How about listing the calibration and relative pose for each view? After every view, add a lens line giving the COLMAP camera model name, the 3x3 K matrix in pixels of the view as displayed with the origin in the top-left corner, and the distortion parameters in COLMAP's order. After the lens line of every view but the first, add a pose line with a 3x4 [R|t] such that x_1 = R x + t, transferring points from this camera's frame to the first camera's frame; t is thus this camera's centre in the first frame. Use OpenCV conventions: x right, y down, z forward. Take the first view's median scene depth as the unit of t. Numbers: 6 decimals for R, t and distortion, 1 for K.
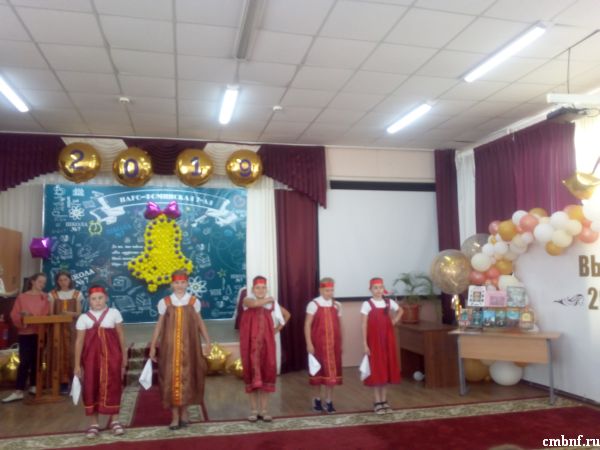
lens RADIAL K [[495.9, 0, 300.0], [0, 495.9, 225.0], [0, 0, 1]] dist [0.090129, -0.185373]
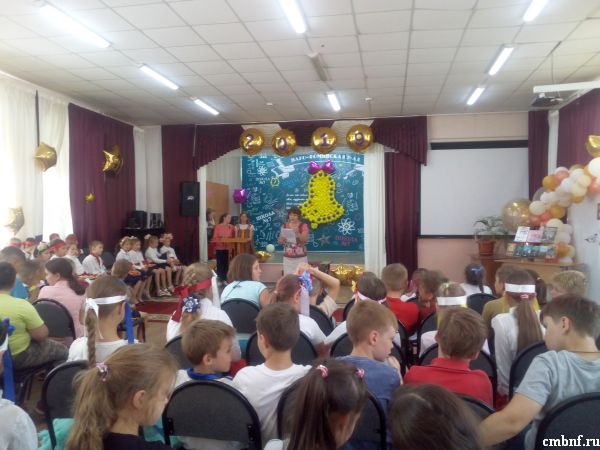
lens RADIAL K [[495.9, 0, 300.0], [0, 495.9, 225.0], [0, 0, 1]] dist [0.090129, -0.185373]
pose [[0.920369, 0.020296, -0.390524, 0.196790], [0.023173, 0.994067, 0.106275, -0.019287], [0.390364, -0.106861, 0.914438, -0.242163]]
